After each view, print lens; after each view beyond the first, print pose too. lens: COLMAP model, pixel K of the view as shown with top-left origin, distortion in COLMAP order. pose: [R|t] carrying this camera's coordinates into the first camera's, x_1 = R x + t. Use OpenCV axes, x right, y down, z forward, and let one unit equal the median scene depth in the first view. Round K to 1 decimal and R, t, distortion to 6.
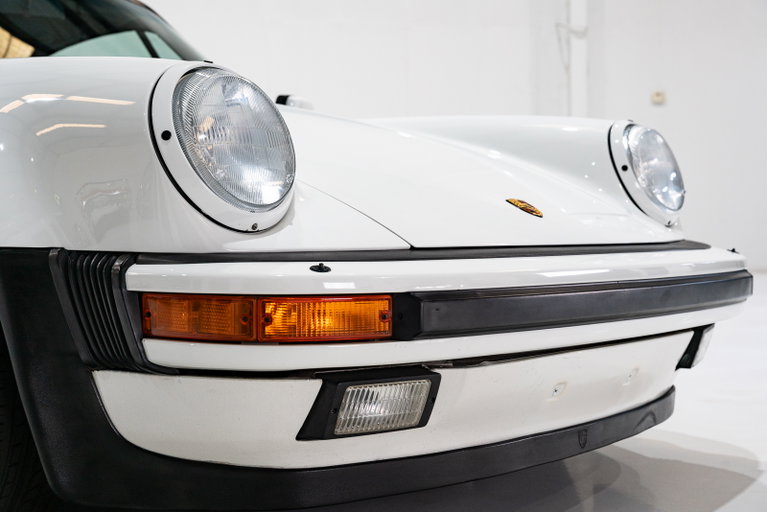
lens RADIAL K [[1078.2, 0, 383.5], [0, 1078.2, 256.0], [0, 0, 1]] dist [0.002391, 0.043888]
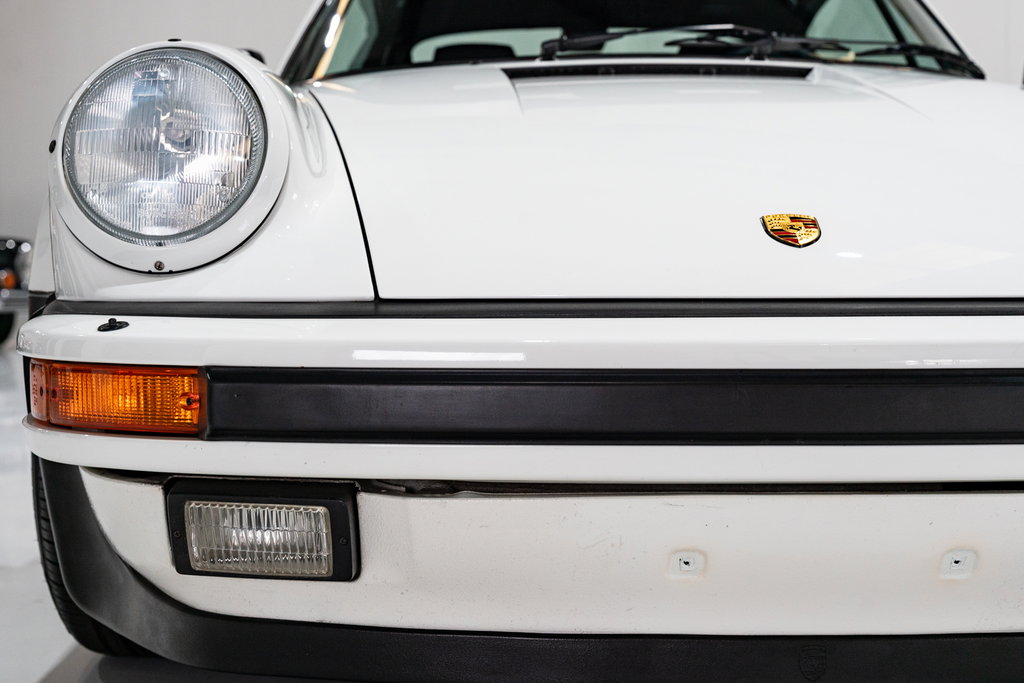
lens RADIAL K [[1439.4, 0, 512.0], [0, 1439.4, 341.5], [0, 0, 1]] dist [0.002391, 0.043888]
pose [[0.678267, 0.038056, -0.733829, 0.747808], [-0.016076, 0.999187, 0.036959, -0.015923], [0.734639, -0.013271, 0.678328, 0.520342]]
